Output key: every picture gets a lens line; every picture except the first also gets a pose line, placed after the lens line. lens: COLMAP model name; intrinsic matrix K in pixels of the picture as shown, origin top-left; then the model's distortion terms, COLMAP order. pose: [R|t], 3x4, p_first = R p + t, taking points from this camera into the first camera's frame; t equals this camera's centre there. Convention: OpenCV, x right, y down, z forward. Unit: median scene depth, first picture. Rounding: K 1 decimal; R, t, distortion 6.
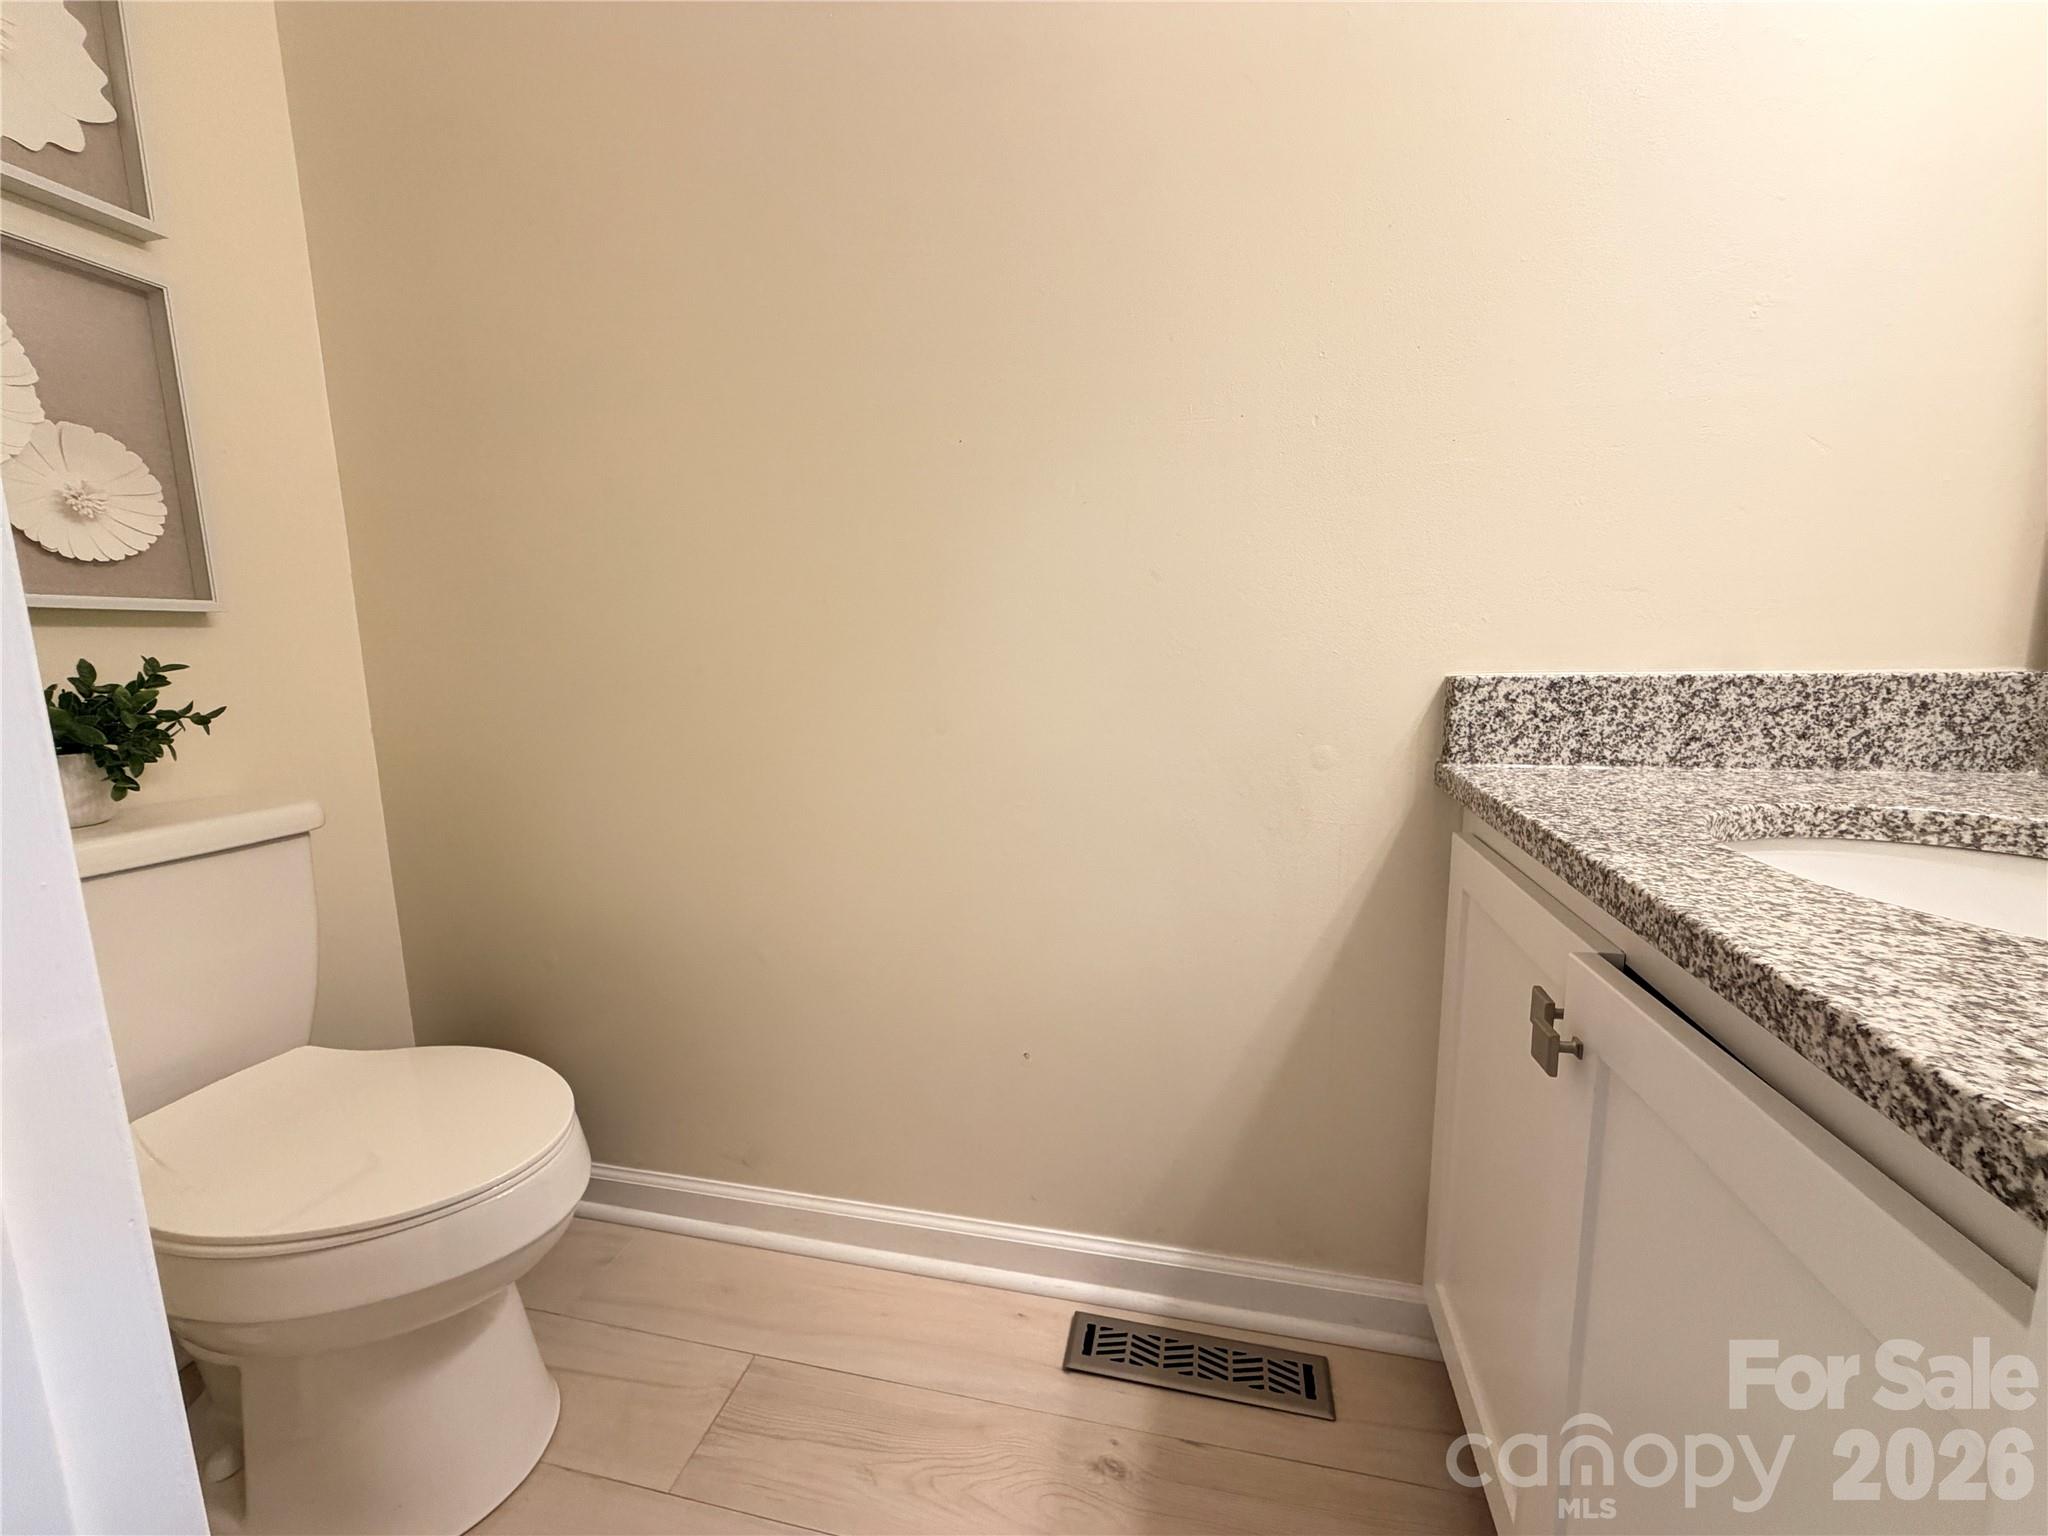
lens RADIAL K [[817.2, 0, 1014.1], [0, 817.2, 768.0], [0, 0, 1]] dist [-0.000736, 0.000333]
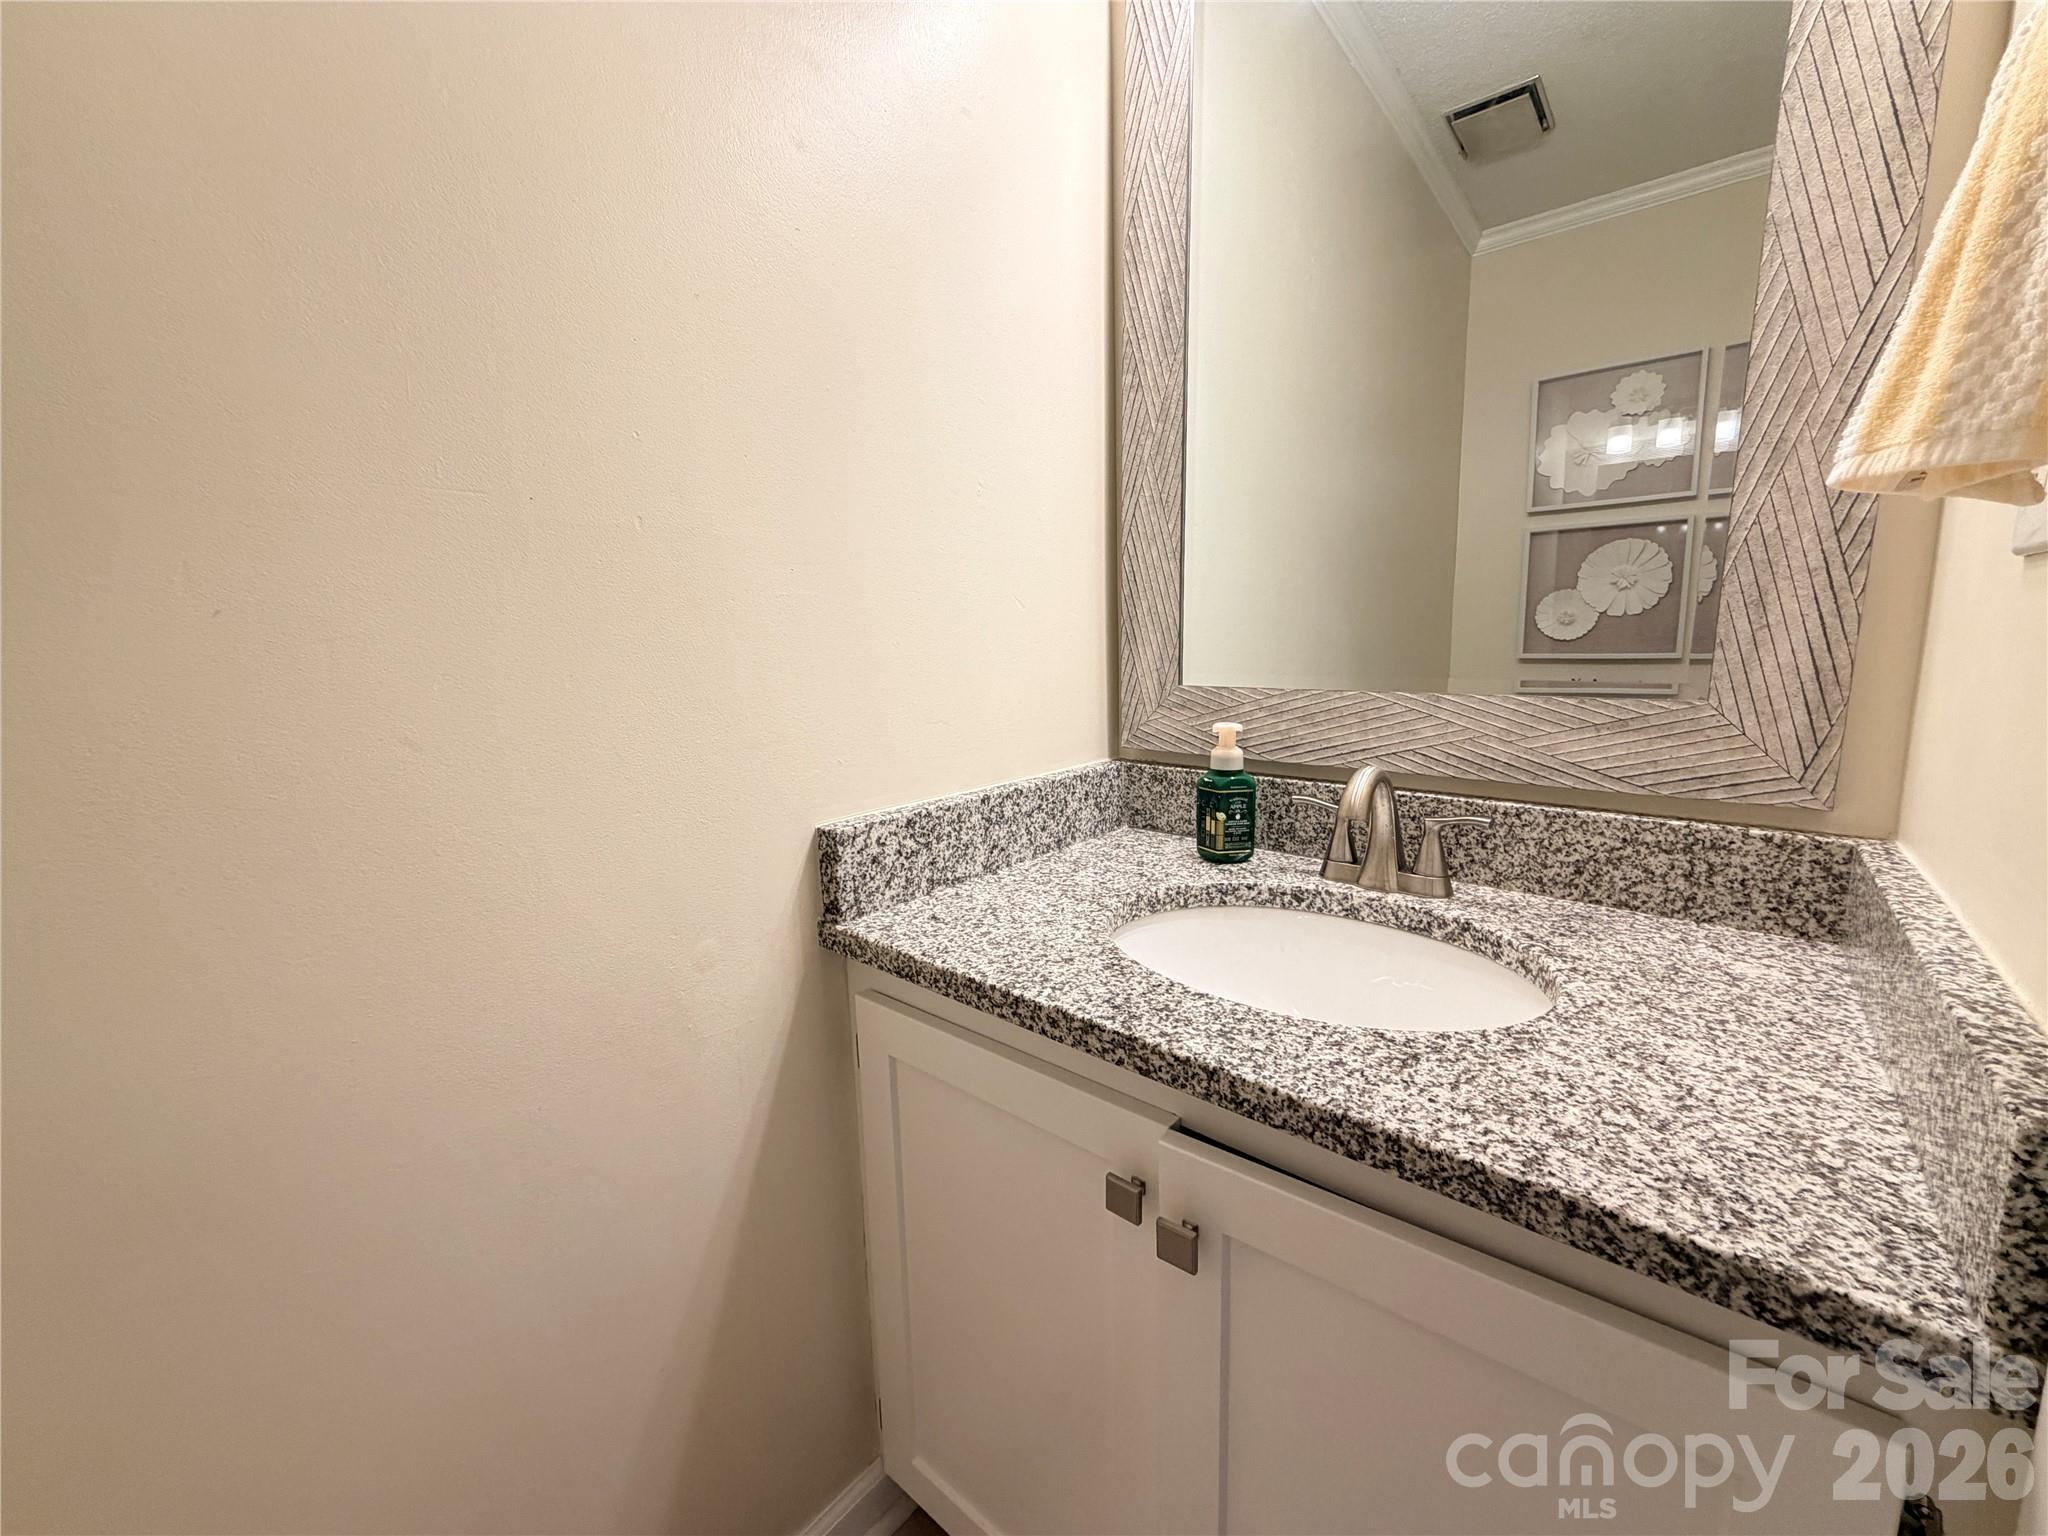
lens RADIAL K [[817.2, 0, 1024.0], [0, 817.2, 768.3], [0, 0, 1]] dist [-0.000736, 0.000333]
pose [[0.452951, -0.135481, 0.881181, -0.162878], [0.154111, 0.985406, 0.072289, -0.225539], [-0.878114, 0.103056, 0.467220, 0.409172]]
